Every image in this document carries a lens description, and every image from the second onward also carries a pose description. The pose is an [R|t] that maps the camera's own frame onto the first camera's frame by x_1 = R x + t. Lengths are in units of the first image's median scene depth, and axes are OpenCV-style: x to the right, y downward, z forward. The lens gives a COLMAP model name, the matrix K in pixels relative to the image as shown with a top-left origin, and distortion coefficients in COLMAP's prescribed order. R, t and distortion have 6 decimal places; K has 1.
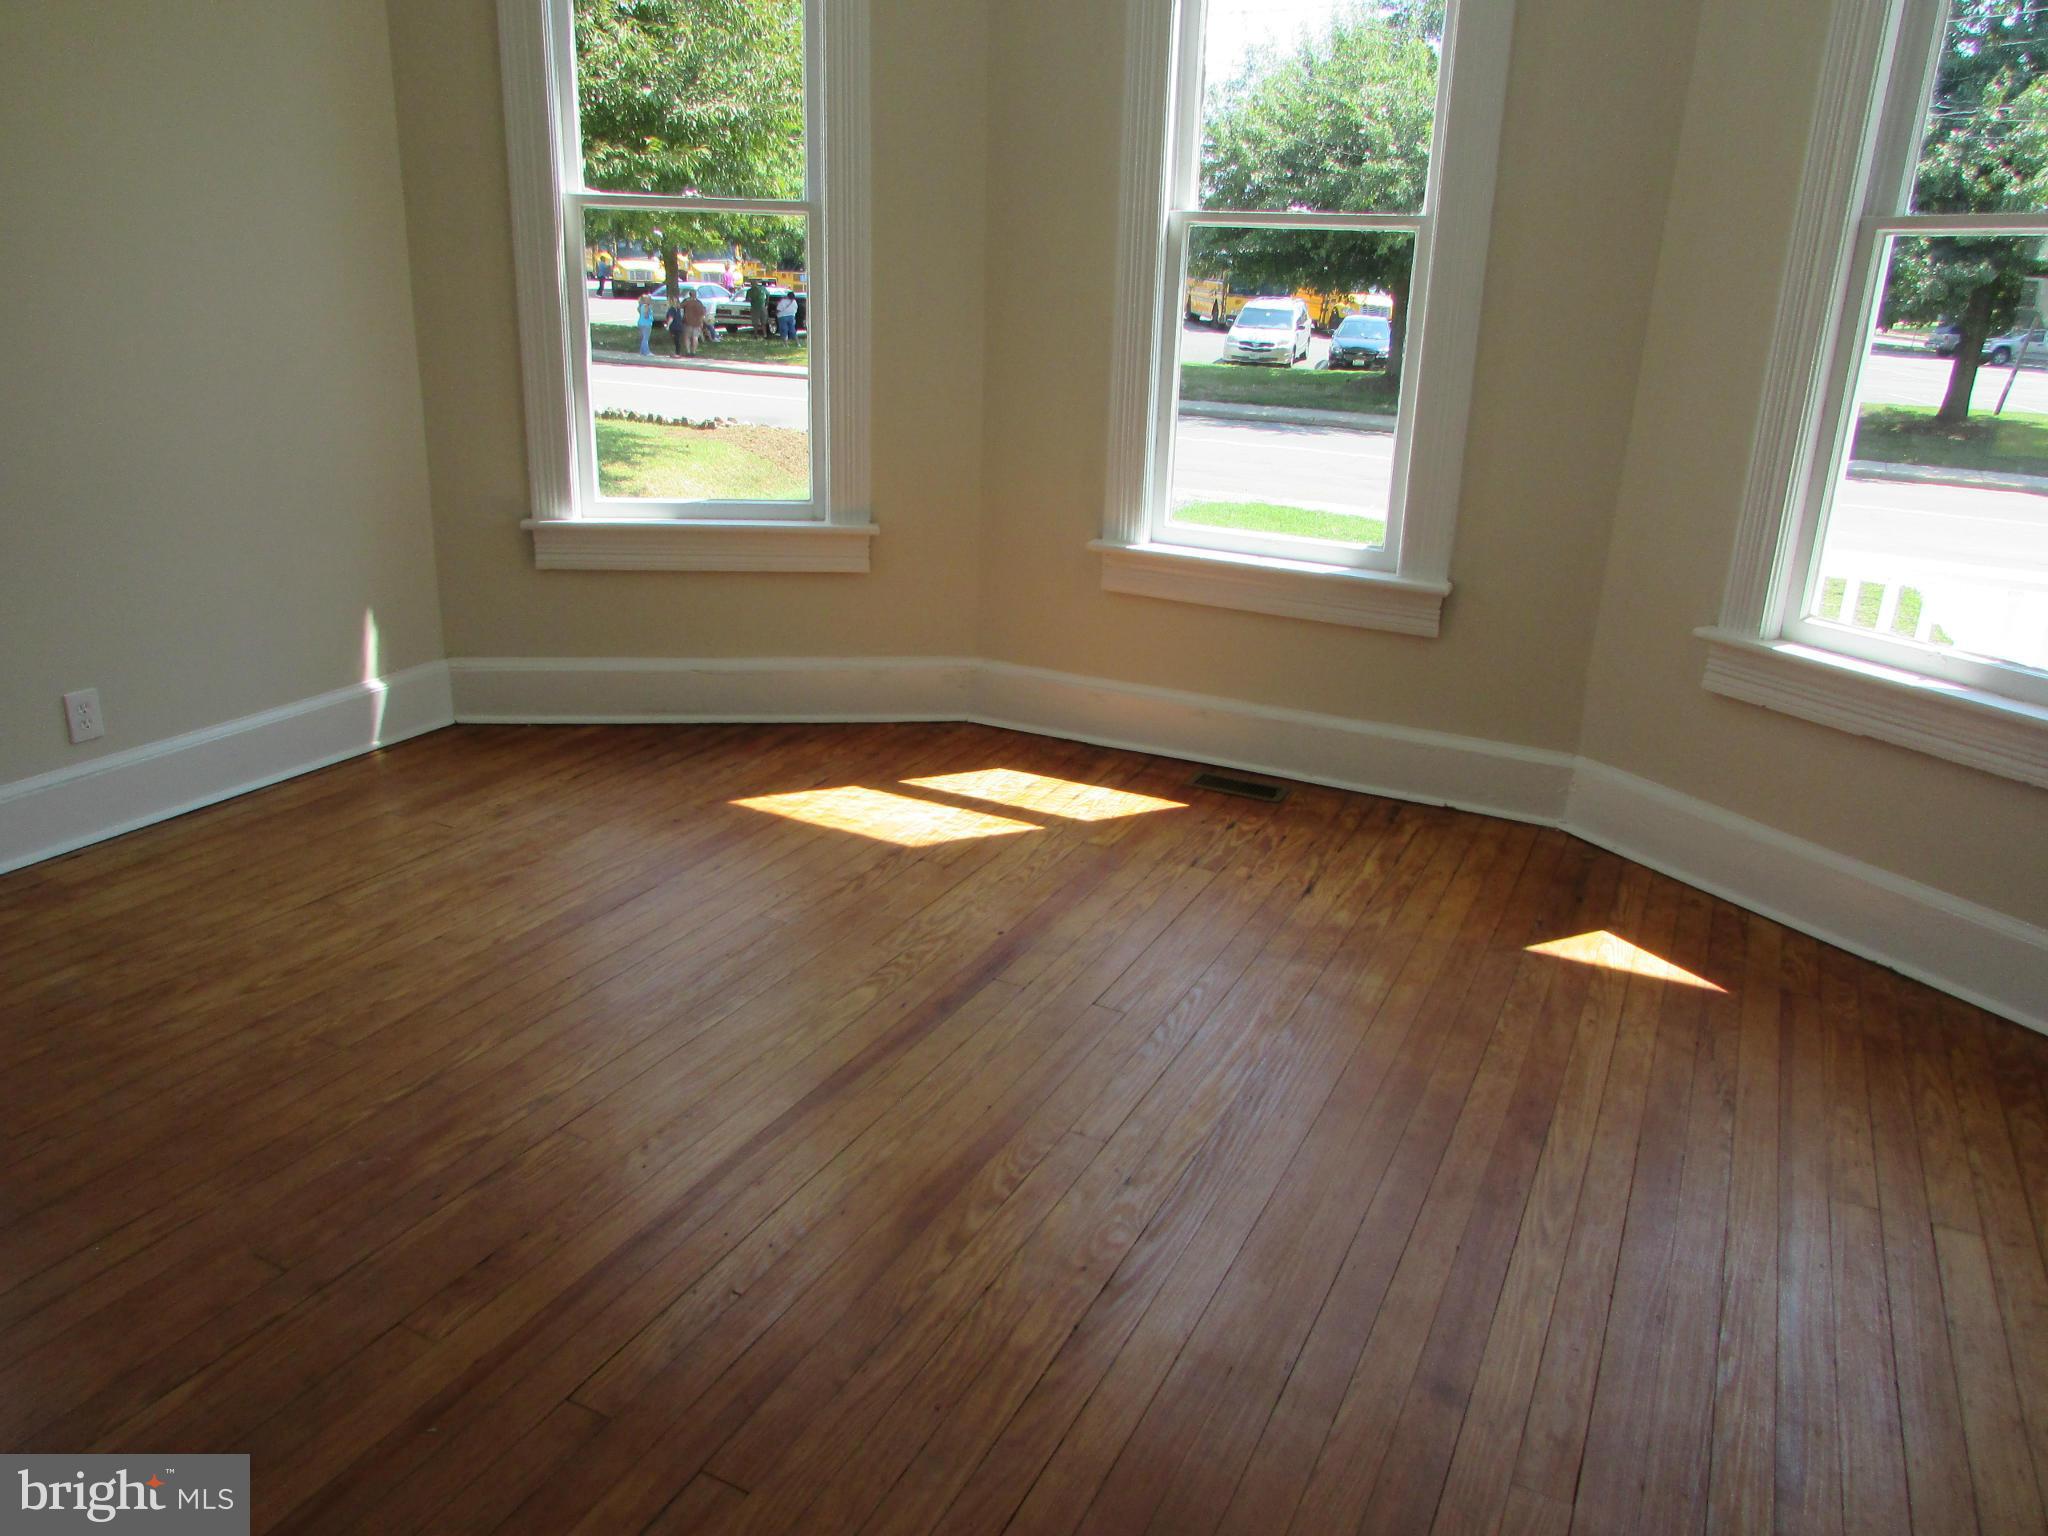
lens RADIAL K [[1463.8, 0, 1011.9], [0, 1463.8, 765.2], [0, 0, 1]] dist [-0.031571, -0.000650]
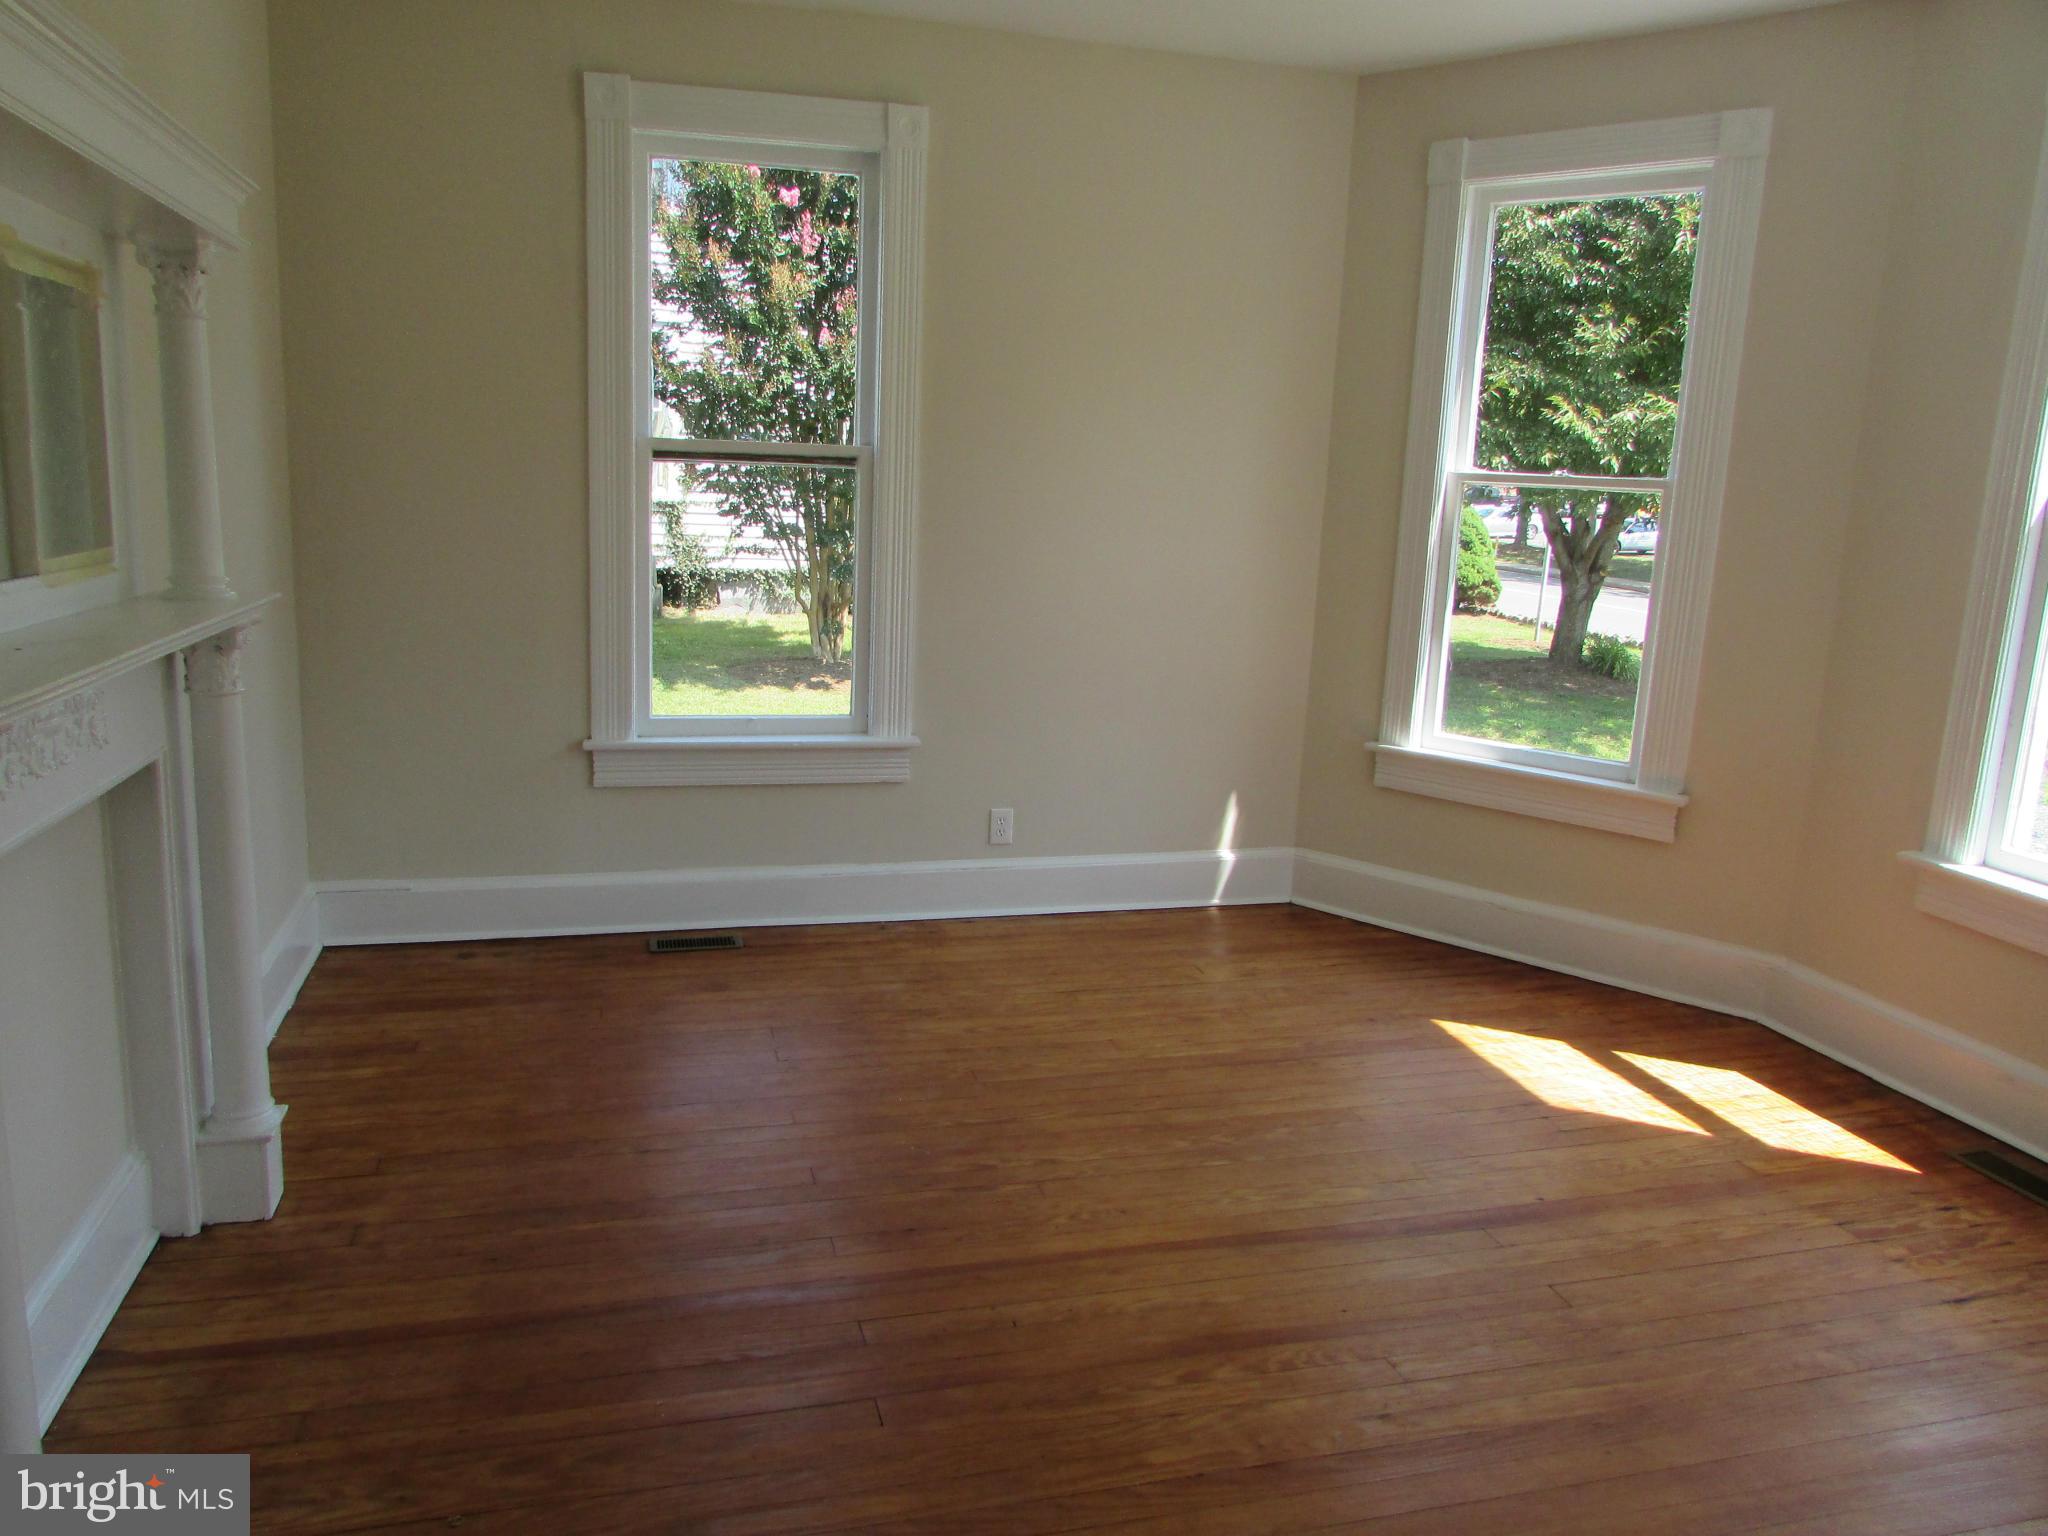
lens RADIAL K [[1478.5, 0, 1028.9], [0, 1478.5, 757.4], [0, 0, 1]] dist [0.001719, 0.000663]
pose [[0.677988, 0.139858, -0.721645, 0.352633], [-0.259897, 0.963931, -0.057359, -0.020439], [0.687594, 0.226442, 0.689882, 0.008027]]
